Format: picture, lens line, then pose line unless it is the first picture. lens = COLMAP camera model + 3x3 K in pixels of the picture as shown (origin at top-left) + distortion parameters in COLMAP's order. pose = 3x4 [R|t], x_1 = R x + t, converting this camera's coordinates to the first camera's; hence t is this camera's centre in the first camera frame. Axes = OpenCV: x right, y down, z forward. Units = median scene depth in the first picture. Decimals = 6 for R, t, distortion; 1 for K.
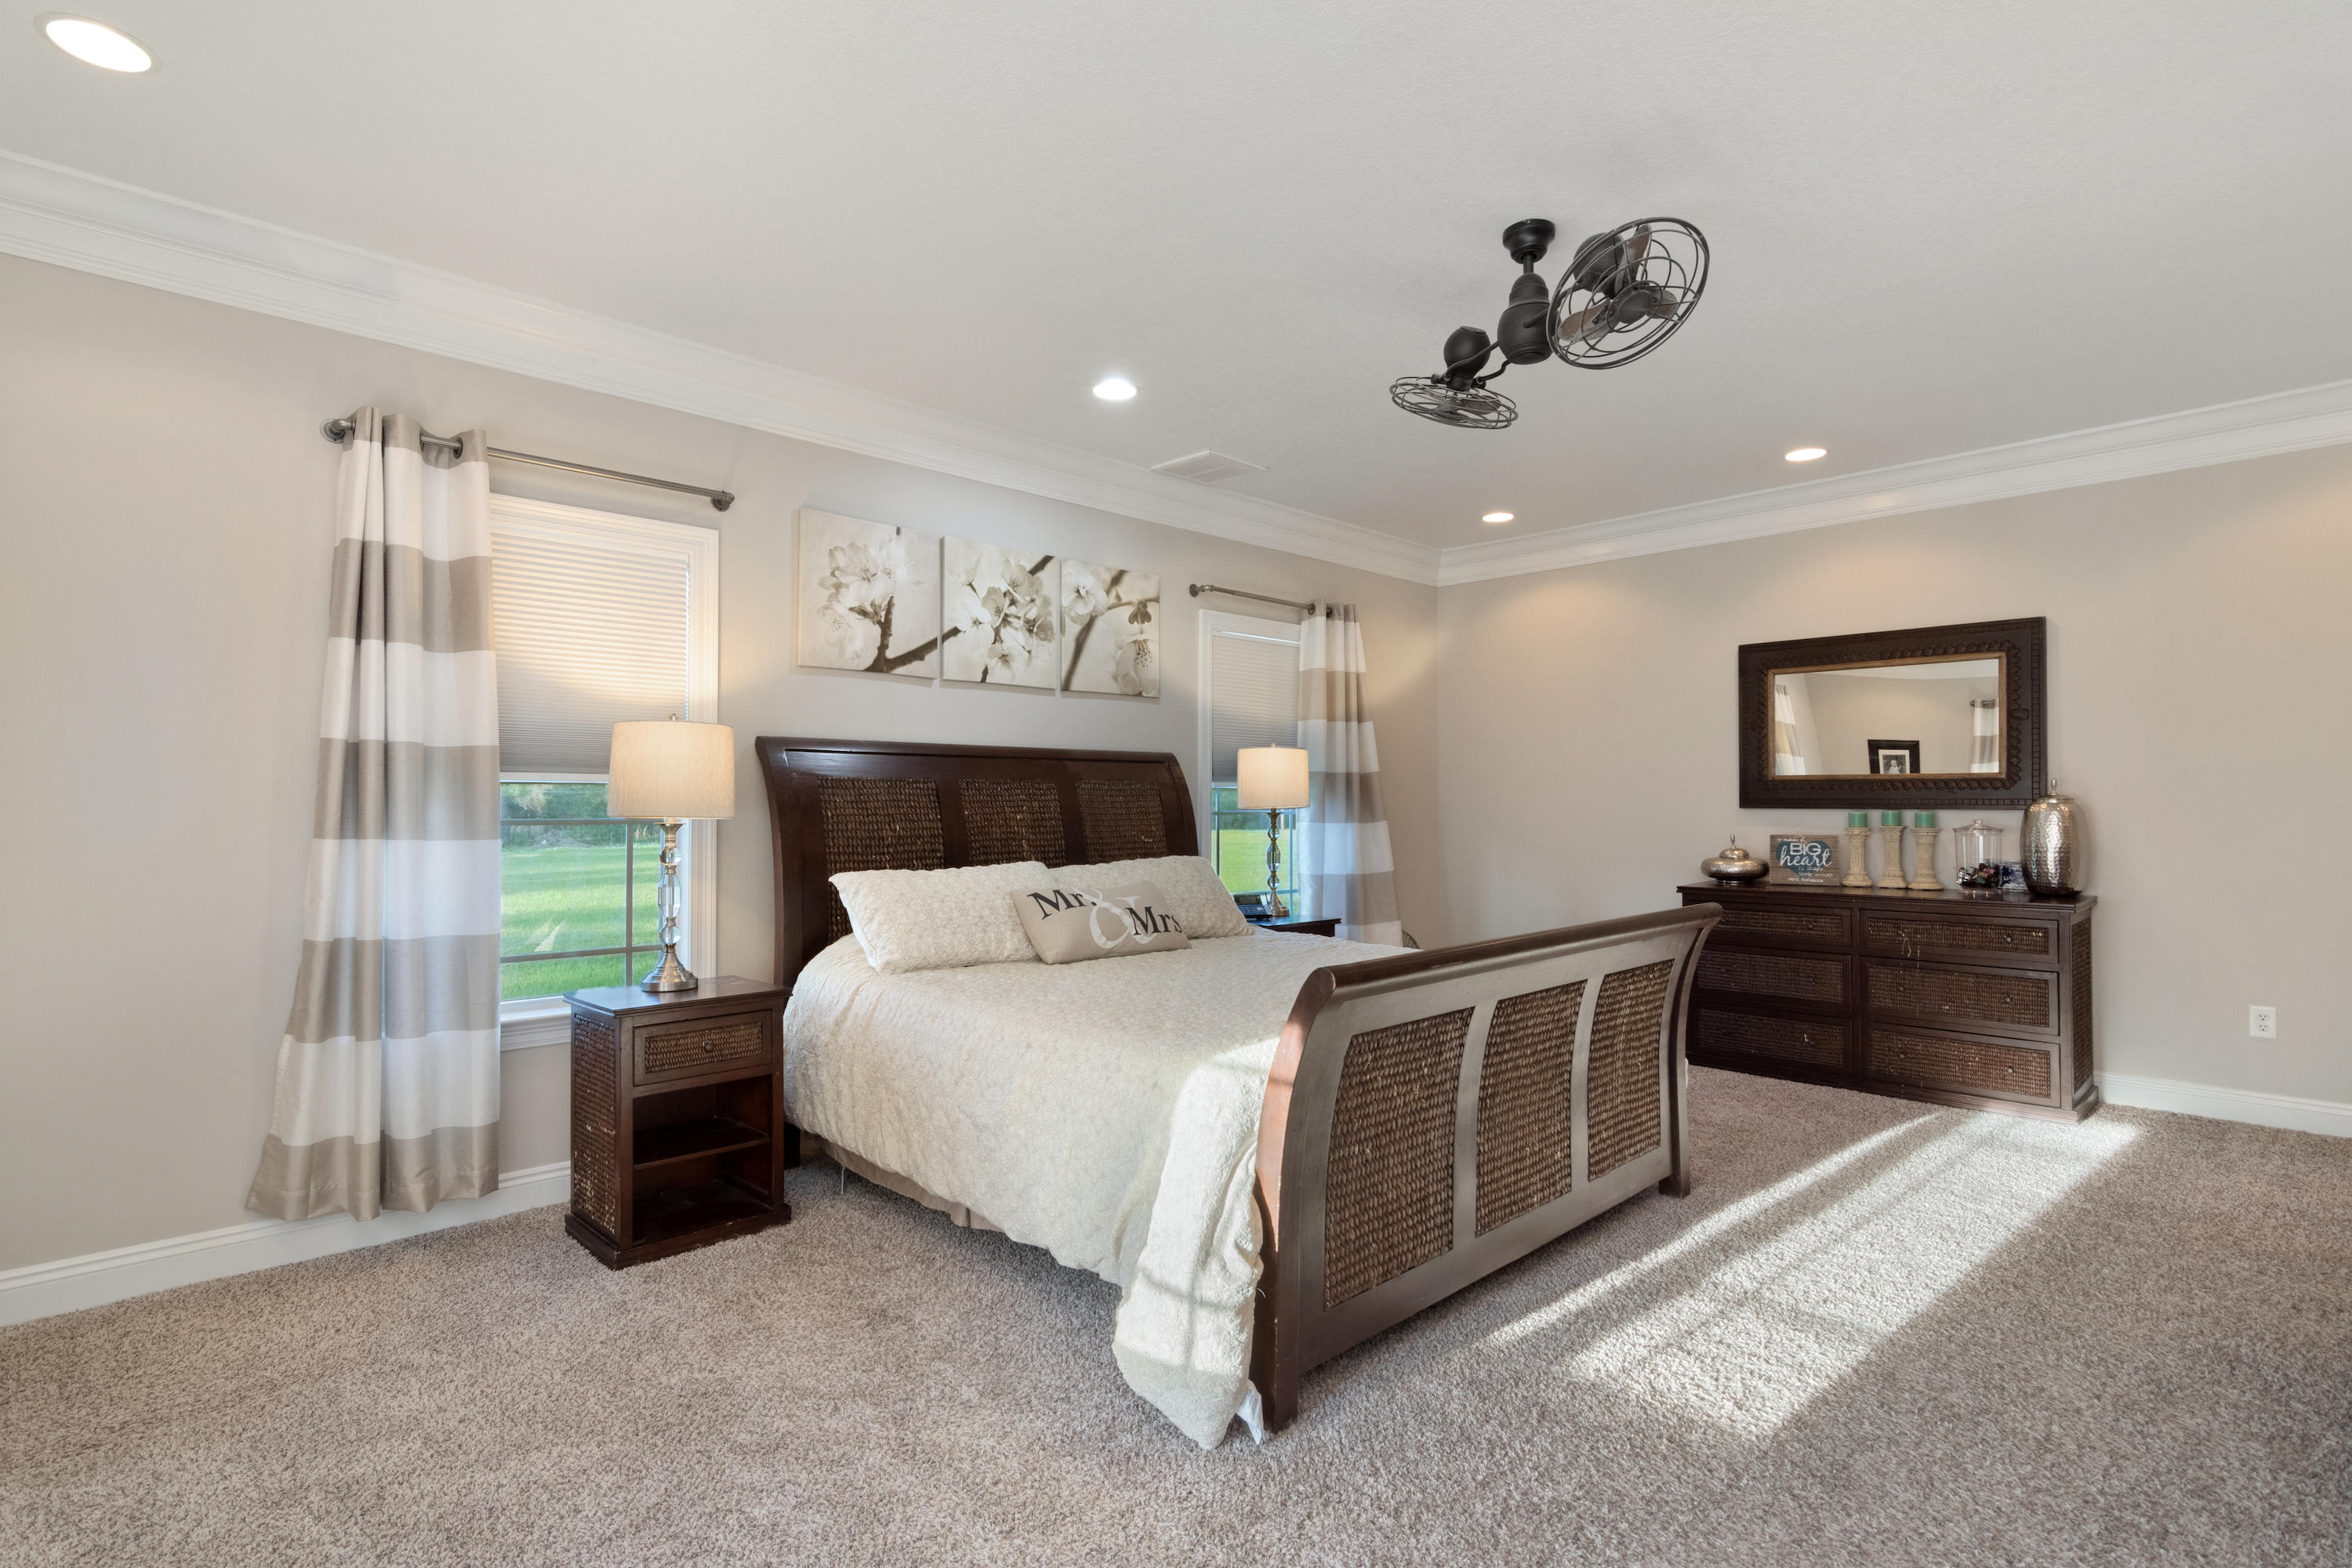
lens RADIAL K [[1100.4, 0, 1176.9], [0, 1100.4, 785.9], [0, 0, 1]] dist [-0.000907, 0.001005]
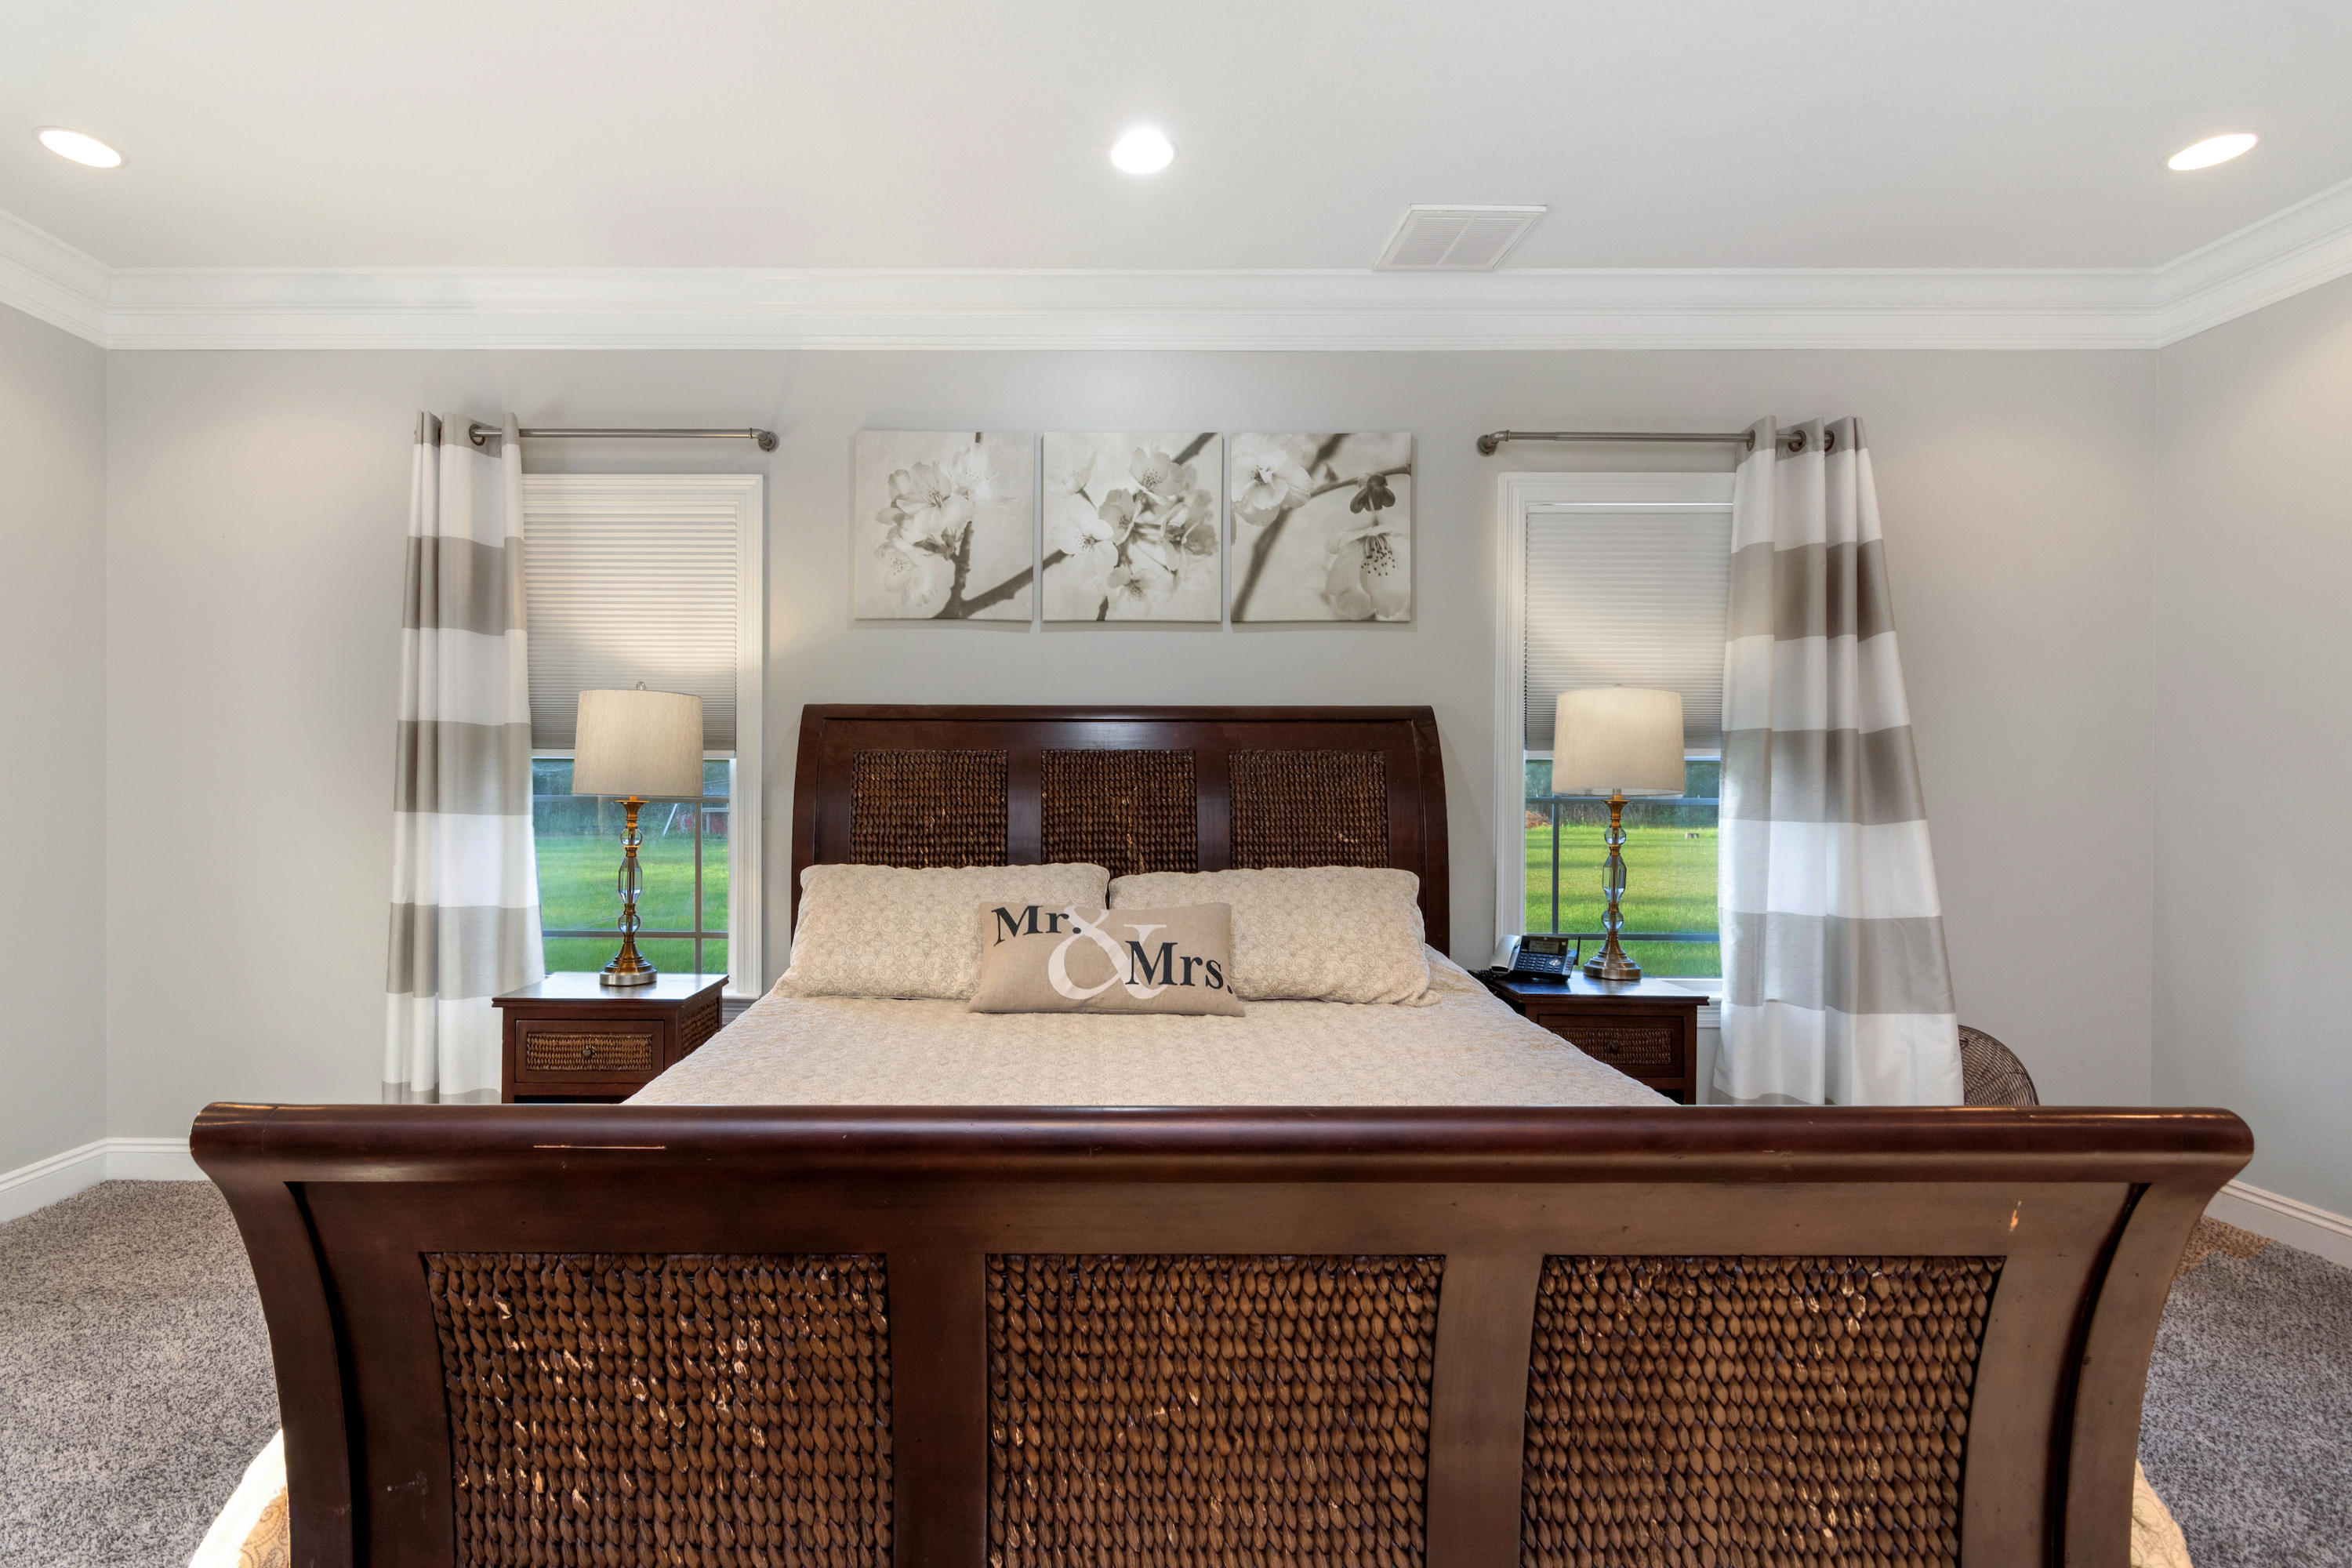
lens RADIAL K [[1100.4, 0, 1179.7], [0, 1100.4, 805.2], [0, 0, 1]] dist [-0.000907, 0.001005]
pose [[0.726009, 0.013031, -0.687562, 0.407538], [0.005651, 0.999674, 0.024913, 0.014085], [0.687662, -0.021972, 0.725698, 0.530572]]
